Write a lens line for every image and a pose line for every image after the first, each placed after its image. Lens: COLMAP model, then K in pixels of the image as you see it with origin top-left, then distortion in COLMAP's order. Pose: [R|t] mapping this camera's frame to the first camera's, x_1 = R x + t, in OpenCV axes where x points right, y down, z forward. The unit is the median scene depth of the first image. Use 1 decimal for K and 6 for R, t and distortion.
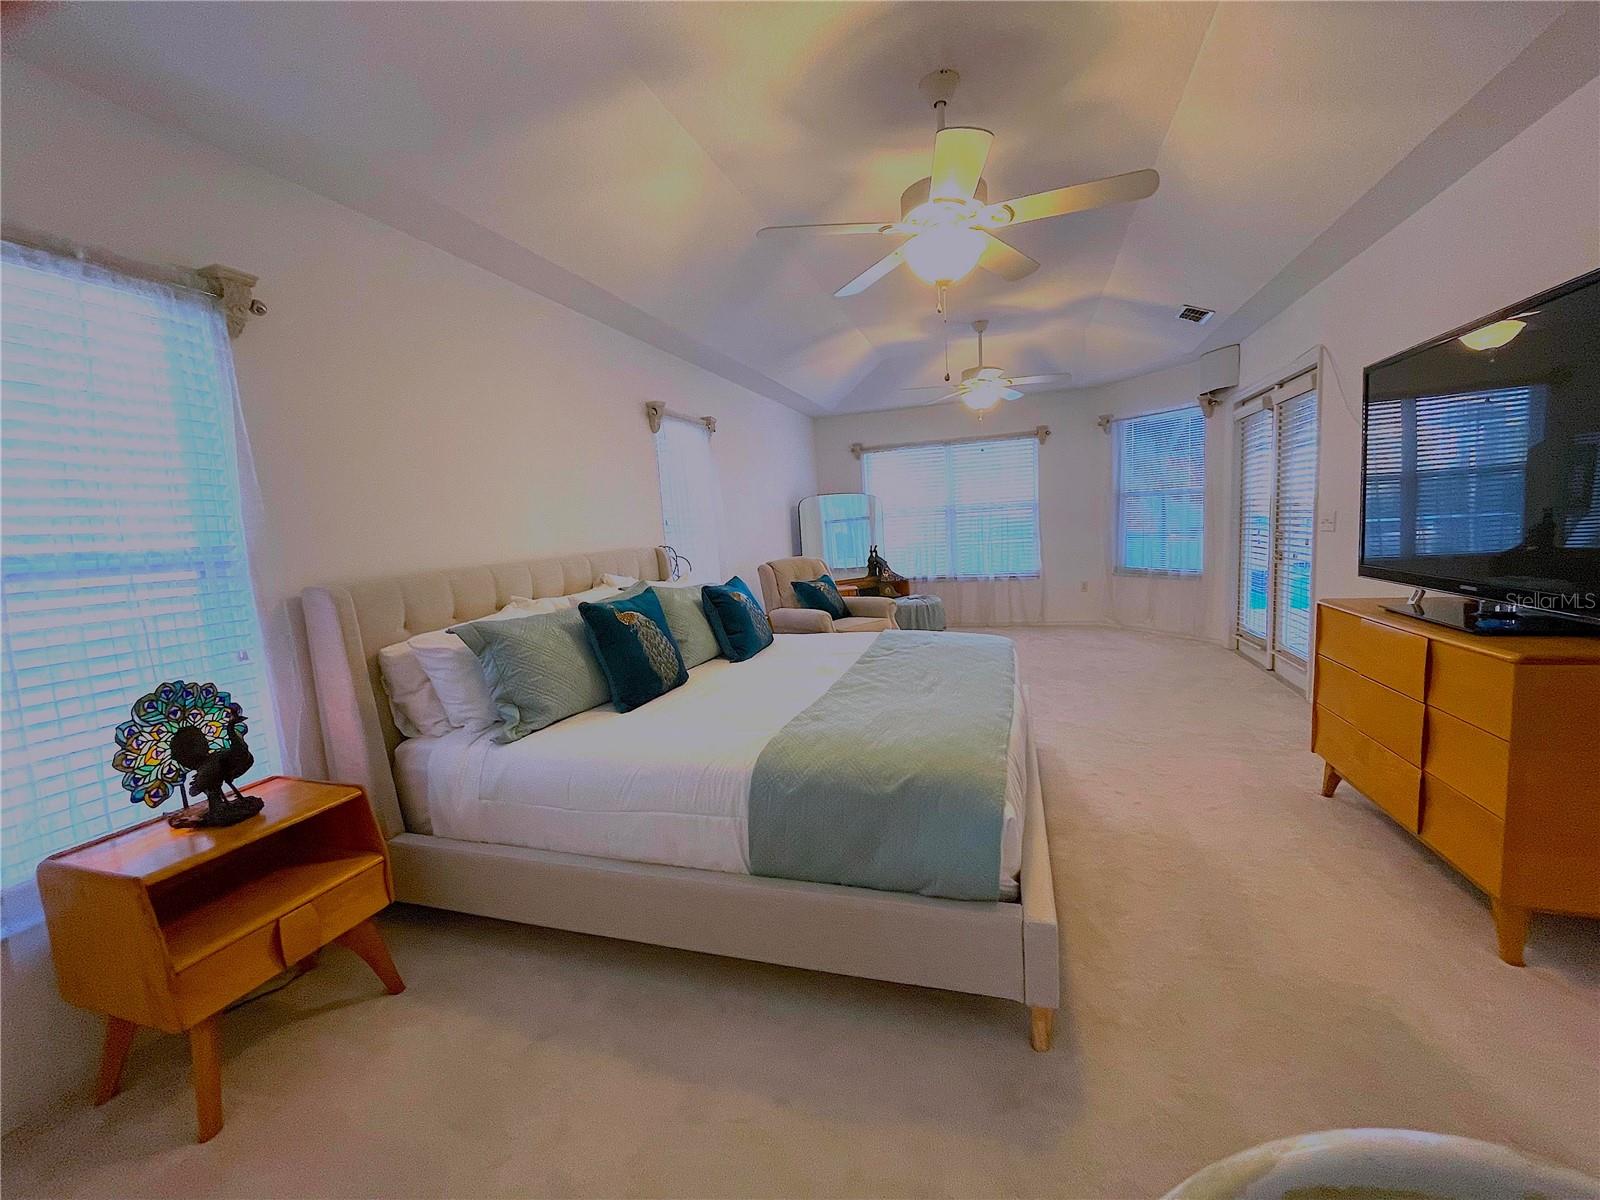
lens RADIAL K [[637.6, 0, 803.6], [0, 637.6, 601.3], [0, 0, 1]] dist [0.004379, -0.000072]
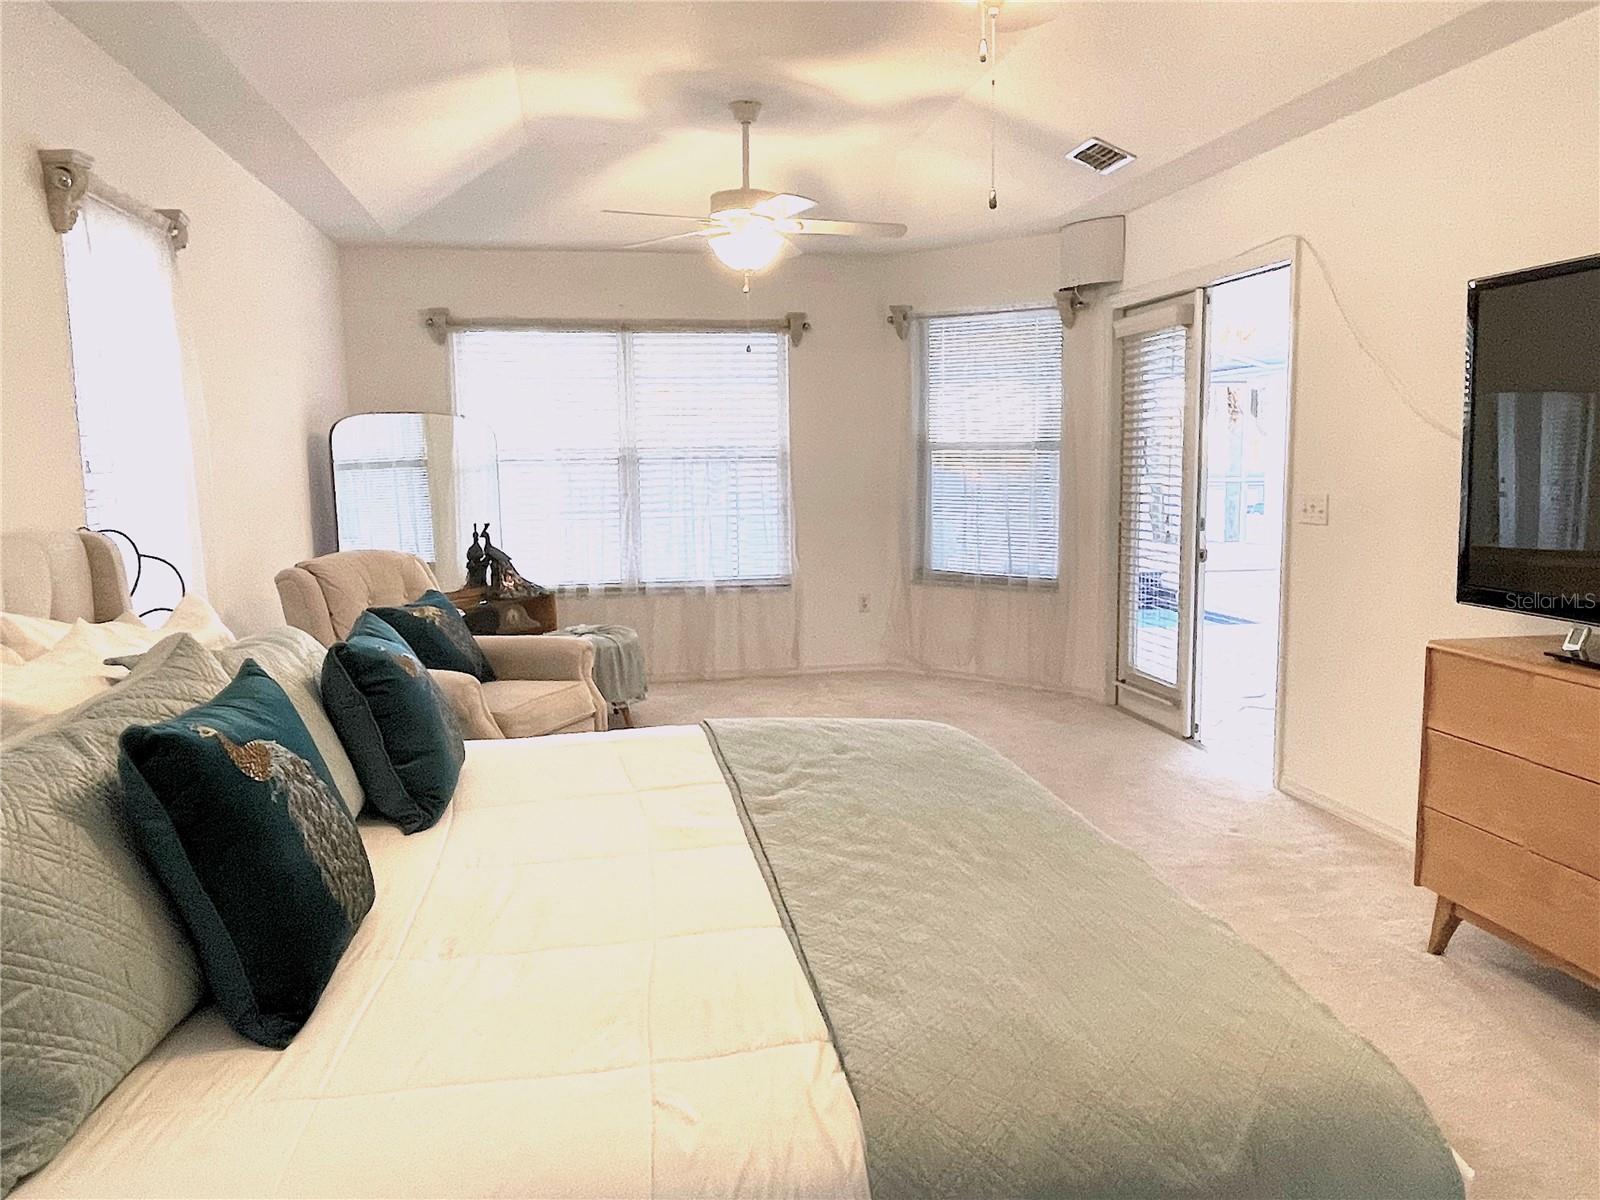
lens RADIAL K [[1185.9, 0, 799.3], [0, 1185.9, 600.2], [0, 0, 1]] dist [0.010968, 0.000077]
pose [[0.884083, -0.012345, 0.467167, -0.128552], [0.019399, 0.999759, -0.010291, -0.019656], [-0.466927, 0.018161, 0.884109, 0.117629]]
